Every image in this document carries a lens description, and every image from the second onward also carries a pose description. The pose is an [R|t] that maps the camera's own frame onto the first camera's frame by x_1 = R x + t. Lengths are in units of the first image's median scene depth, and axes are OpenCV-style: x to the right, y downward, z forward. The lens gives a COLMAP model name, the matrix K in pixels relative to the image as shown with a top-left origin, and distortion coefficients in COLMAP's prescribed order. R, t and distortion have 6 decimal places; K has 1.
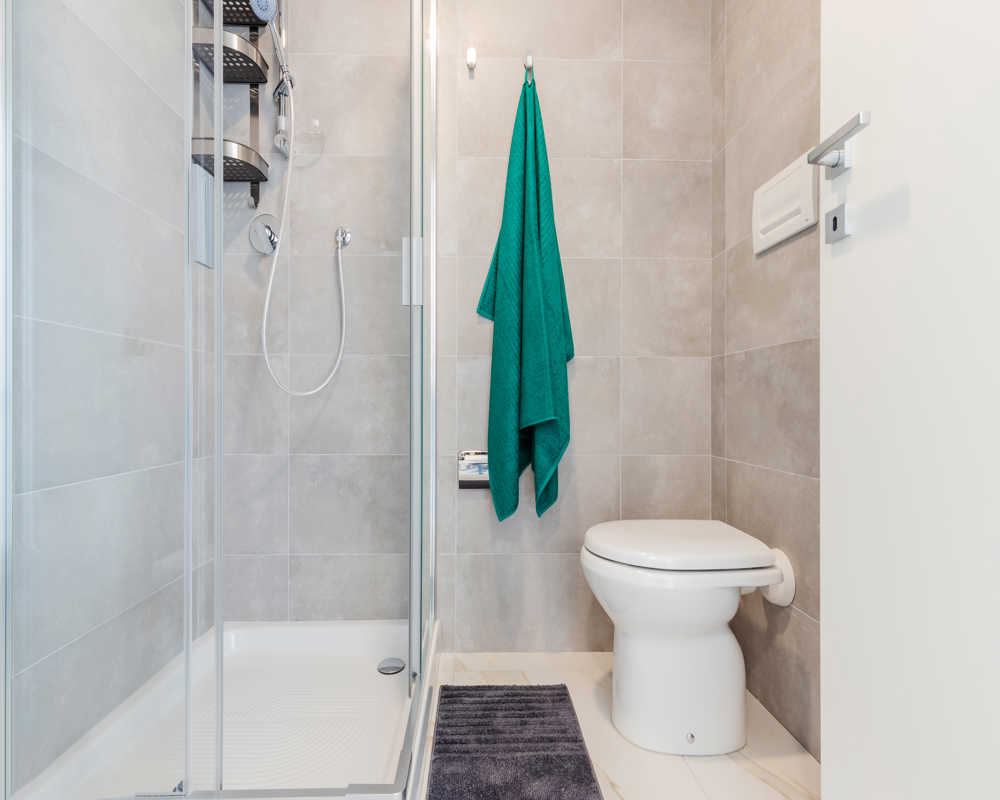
lens RADIAL K [[451.6, 0, 500.0], [0, 451.6, 400.0], [0, 0, 1]] dist [0.009375, -0.004455]
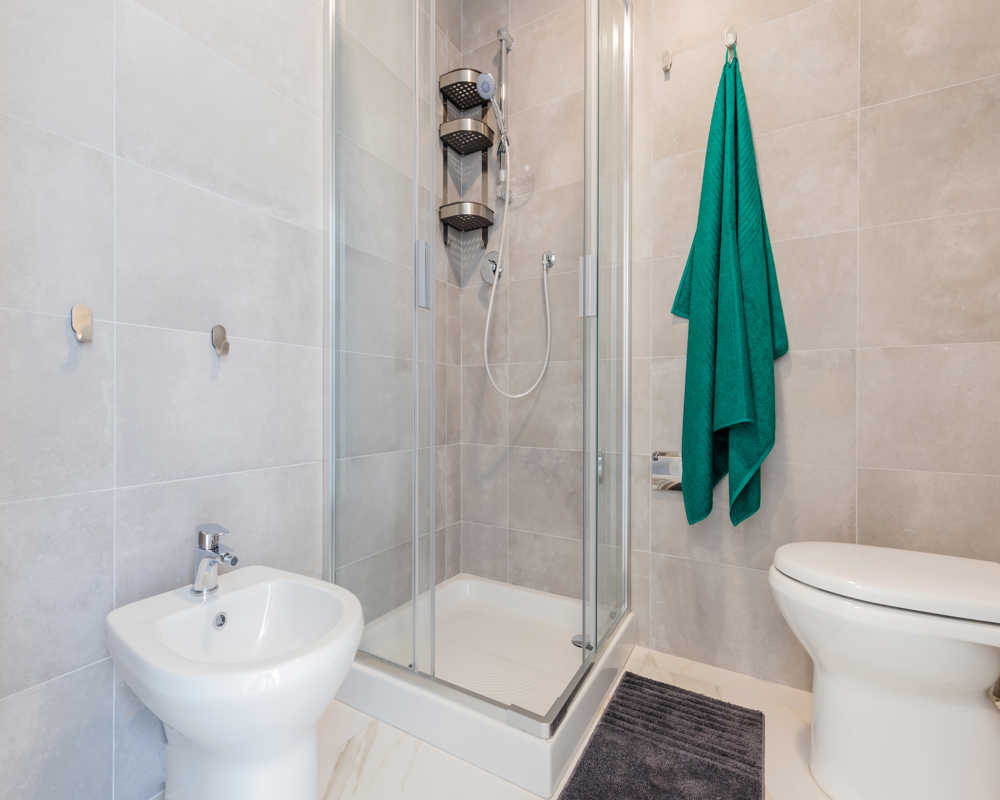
lens RADIAL K [[451.6, 0, 500.0], [0, 451.6, 400.0], [0, 0, 1]] dist [0.009375, -0.004455]
pose [[0.856051, -0.003155, -0.516882, 0.147742], [0.001687, 0.999993, -0.003311, 0.000537], [0.516889, 0.001962, 0.856050, -0.051314]]
